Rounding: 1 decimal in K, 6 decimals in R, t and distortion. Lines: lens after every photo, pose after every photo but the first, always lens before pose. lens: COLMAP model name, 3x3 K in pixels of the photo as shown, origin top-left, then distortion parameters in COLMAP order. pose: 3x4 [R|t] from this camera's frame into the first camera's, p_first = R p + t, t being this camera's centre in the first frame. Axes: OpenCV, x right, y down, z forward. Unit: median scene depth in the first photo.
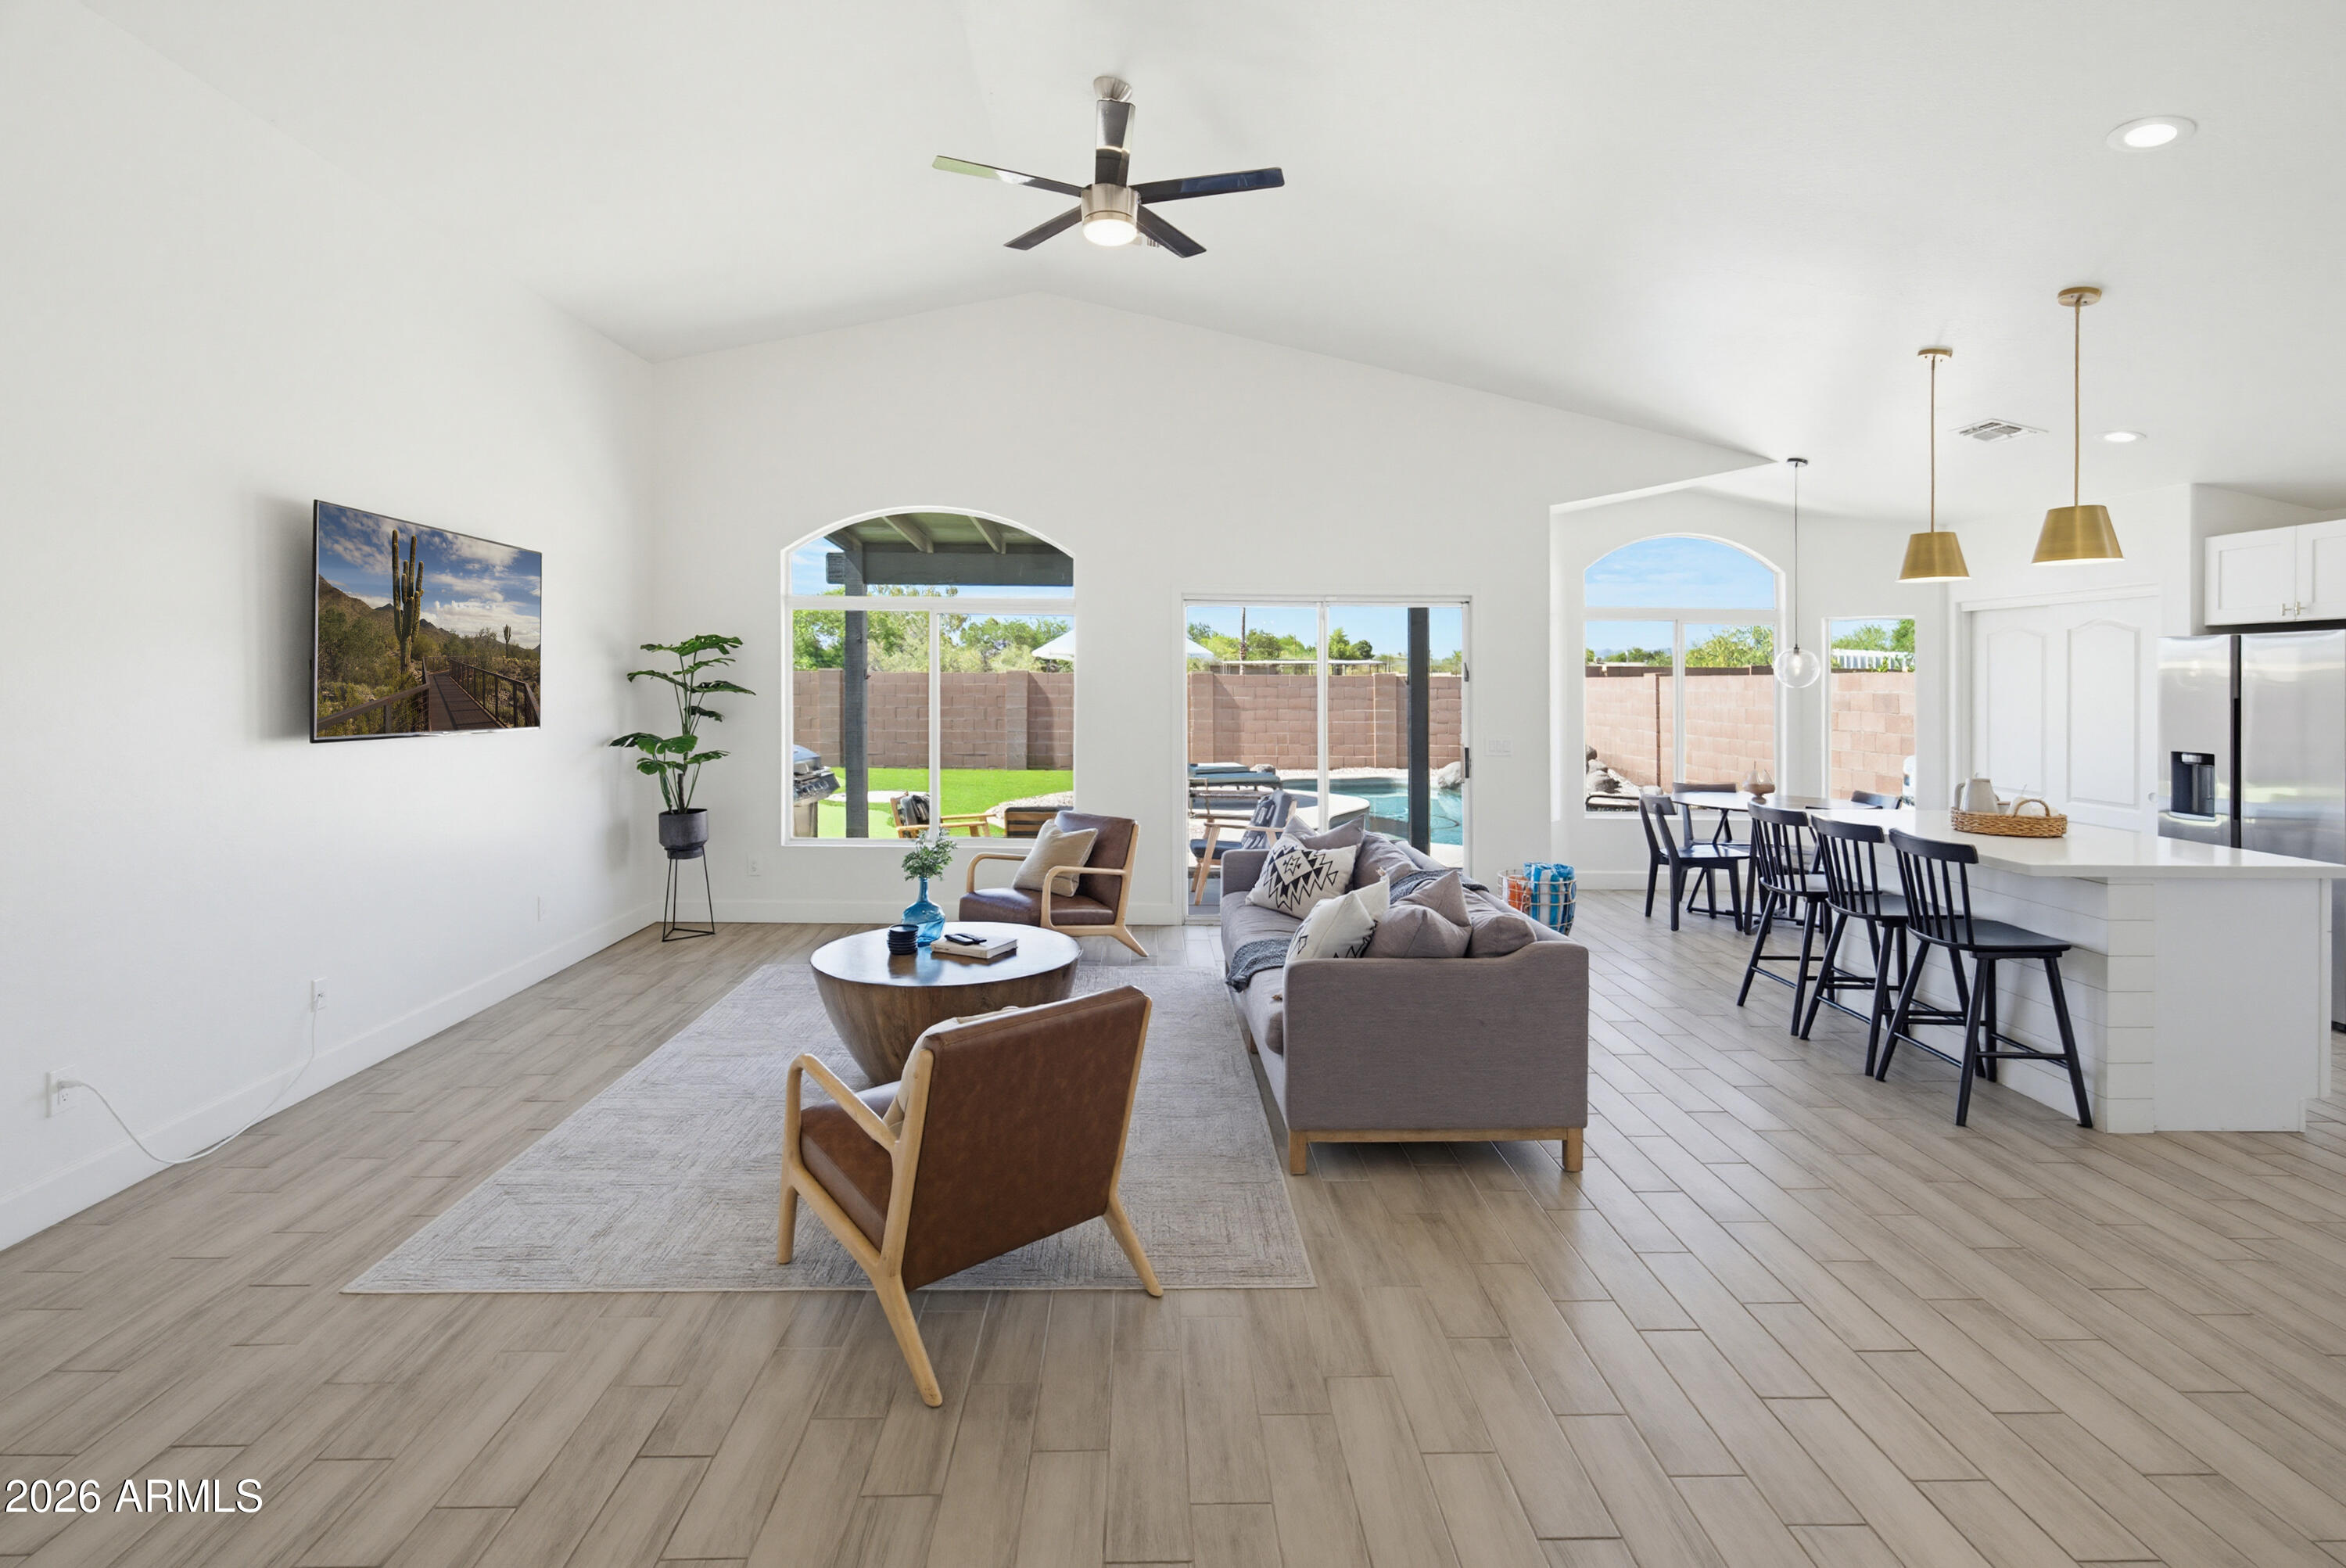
lens RADIAL K [[1093.5, 0, 1162.4], [0, 1093.5, 686.1], [0, 0, 1]] dist [-0.001441, 0.000534]
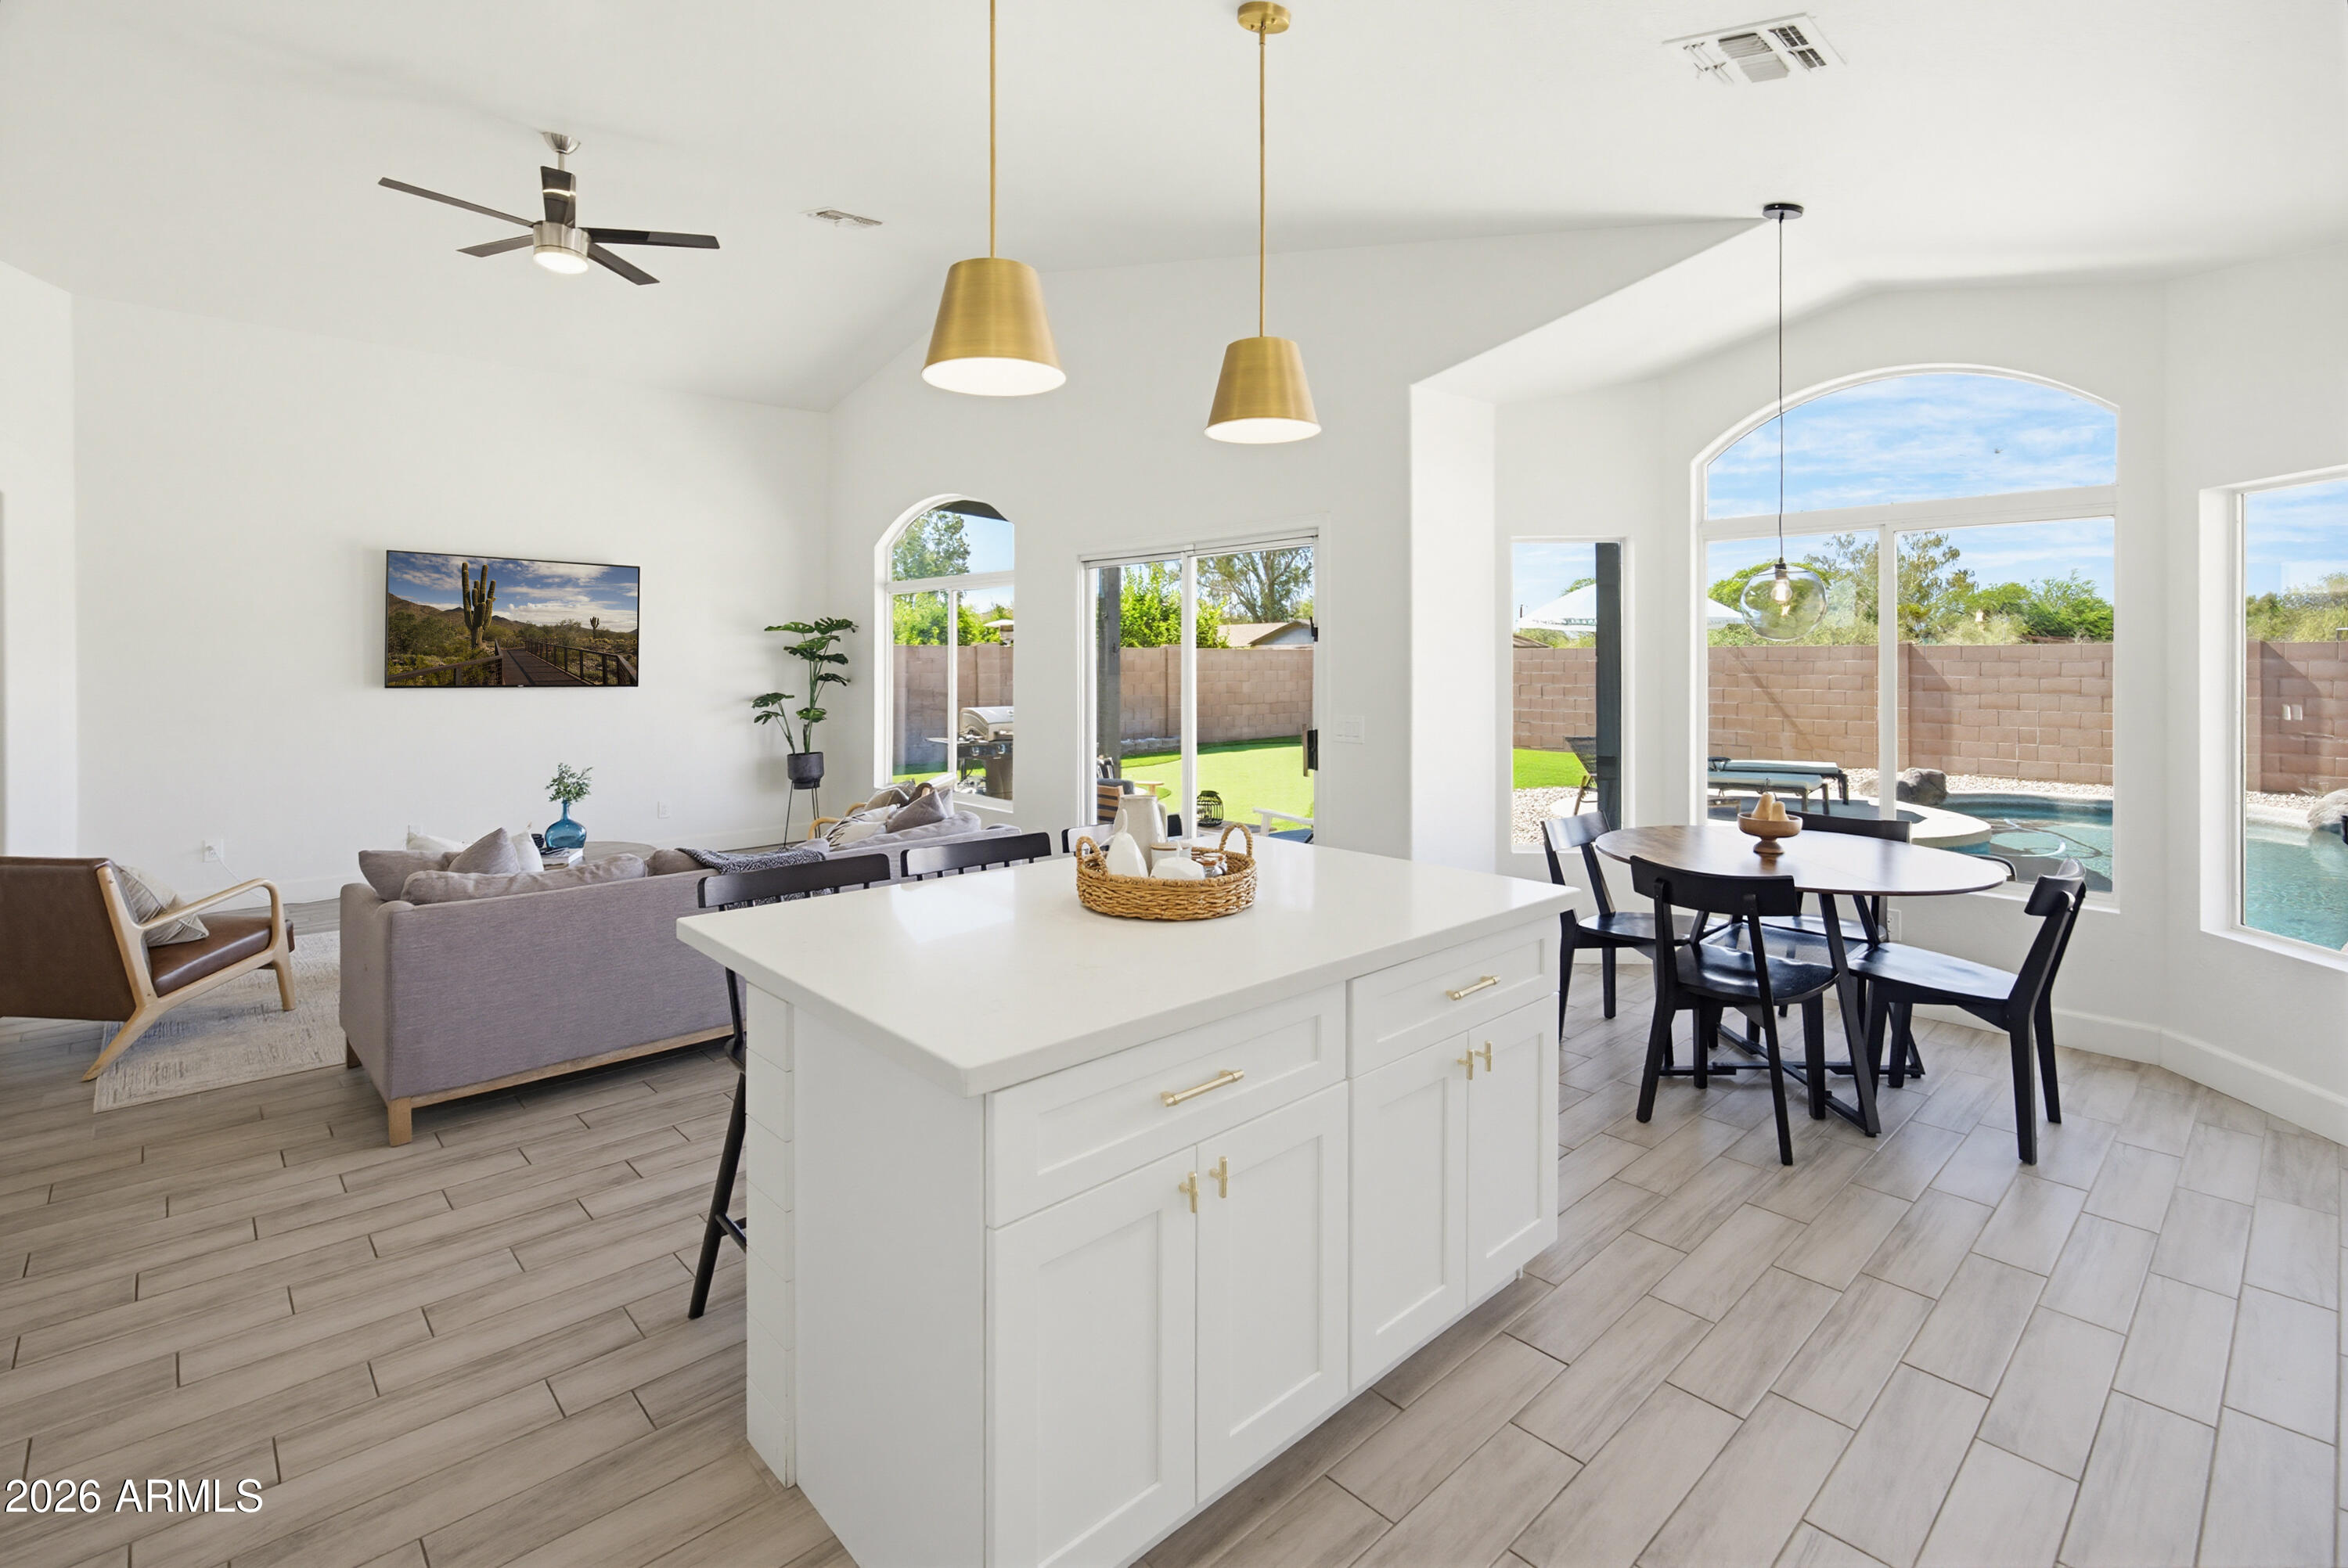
lens RADIAL K [[1094.2, 0, 1167.6], [0, 1094.2, 657.0], [0, 0, 1]] dist [-0.001441, 0.000534]
pose [[0.667087, -0.011138, -0.744897, 1.017272], [0.003708, 0.999925, -0.011631, 0.019296], [0.744971, 0.004997, 0.667078, 0.568462]]
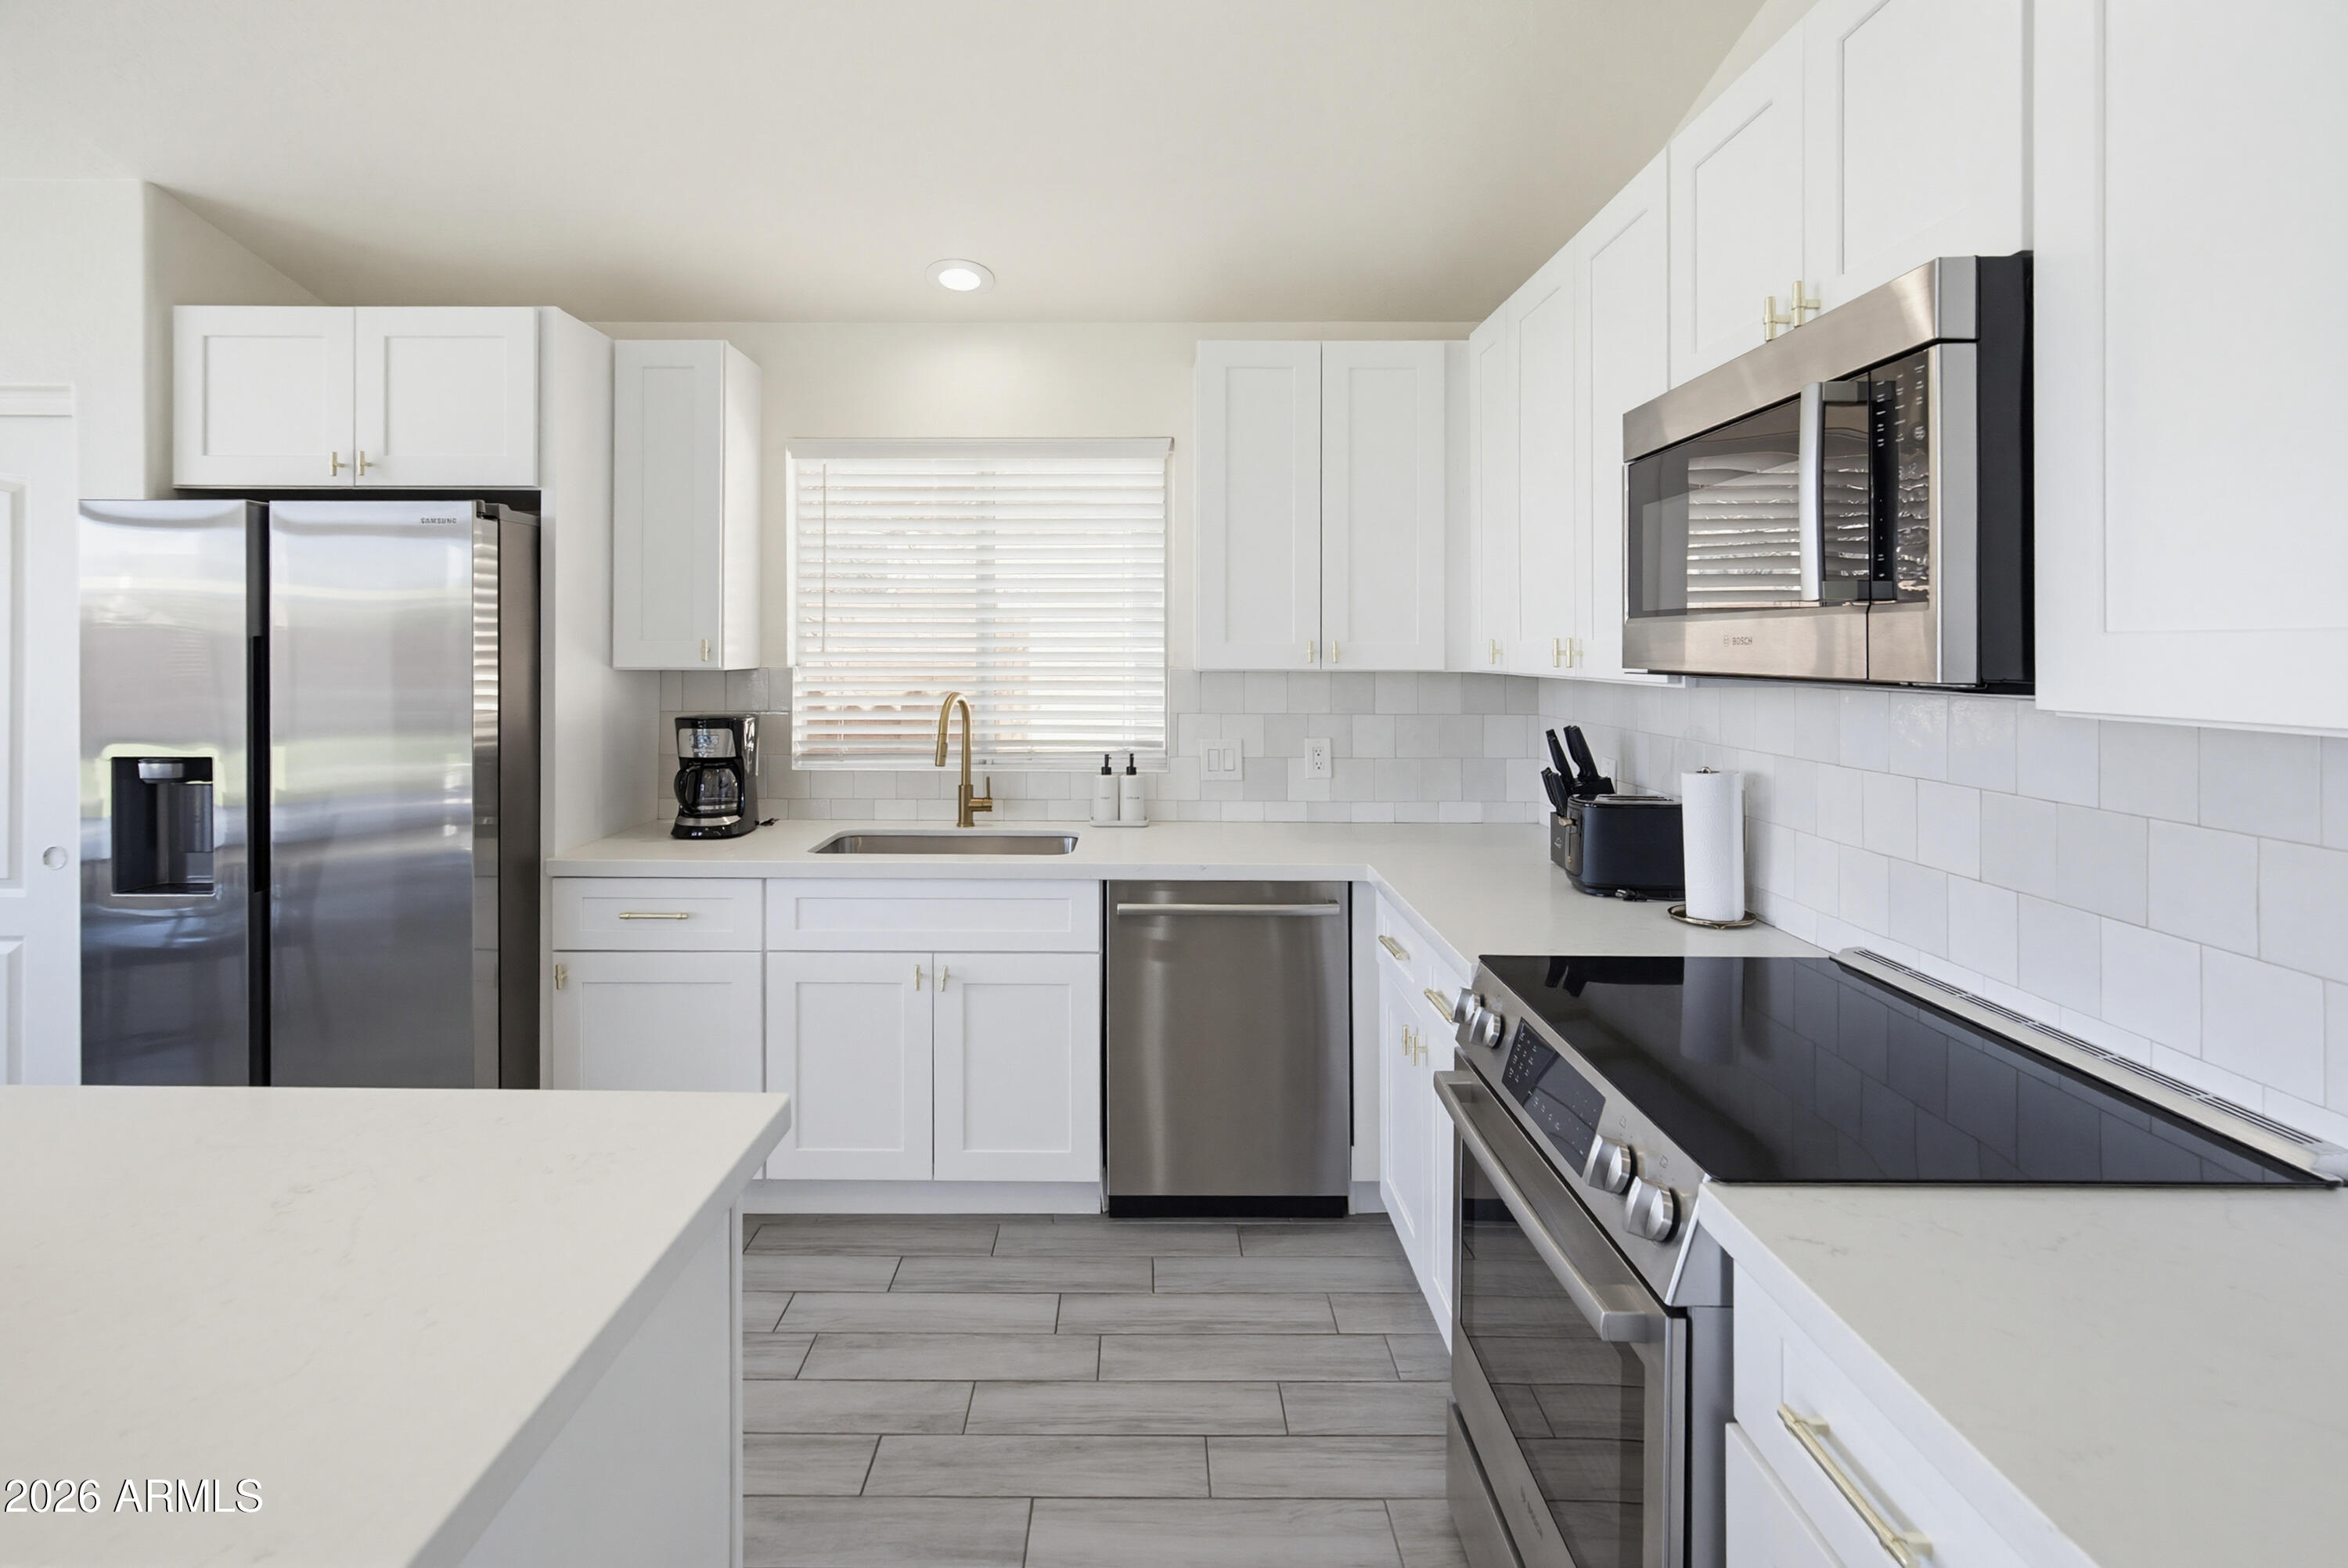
lens RADIAL K [[1094.2, 0, 1137.7], [0, 1094.2, 654.1], [0, 0, 1]] dist [-0.001441, 0.000534]
pose [[0.018432, -0.012243, 0.999755, 0.531170], [0.001969, 0.999924, 0.012209, 0.013341], [-0.999828, 0.001744, 0.018454, 0.627172]]
